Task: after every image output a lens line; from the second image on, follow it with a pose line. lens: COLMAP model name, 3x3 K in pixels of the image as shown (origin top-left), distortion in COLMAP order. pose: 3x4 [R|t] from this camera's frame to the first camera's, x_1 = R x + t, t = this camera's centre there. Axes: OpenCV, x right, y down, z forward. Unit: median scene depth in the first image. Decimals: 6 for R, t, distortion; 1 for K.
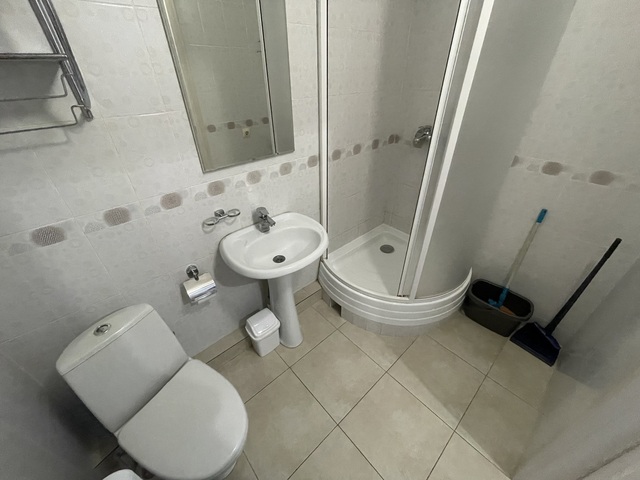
lens RADIAL K [[273.3, 0, 320.0], [0, 273.3, 240.0], [0, 0, 1]] dist [0.002194, 0.000434]
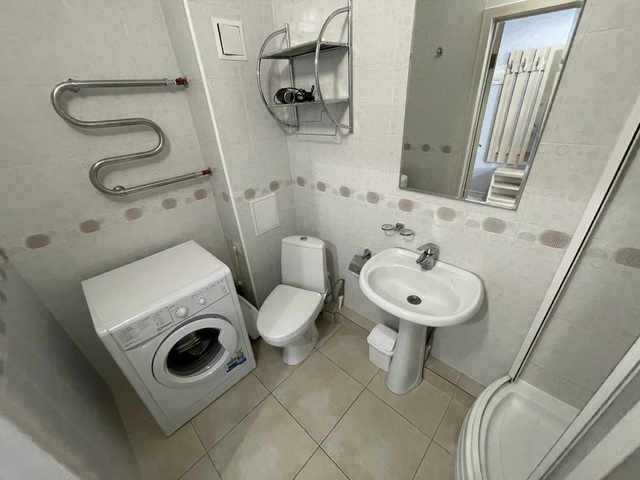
lens RADIAL K [[258.5, 0, 320.0], [0, 258.5, 240.0], [0, 0, 1]] dist [-0.000718, 0.000226]
pose [[0.063936, 0.472177, -0.879182, 0.595013], [-0.507047, 0.774168, 0.378904, -0.300427], [0.859544, 0.421560, 0.288913, 0.449112]]
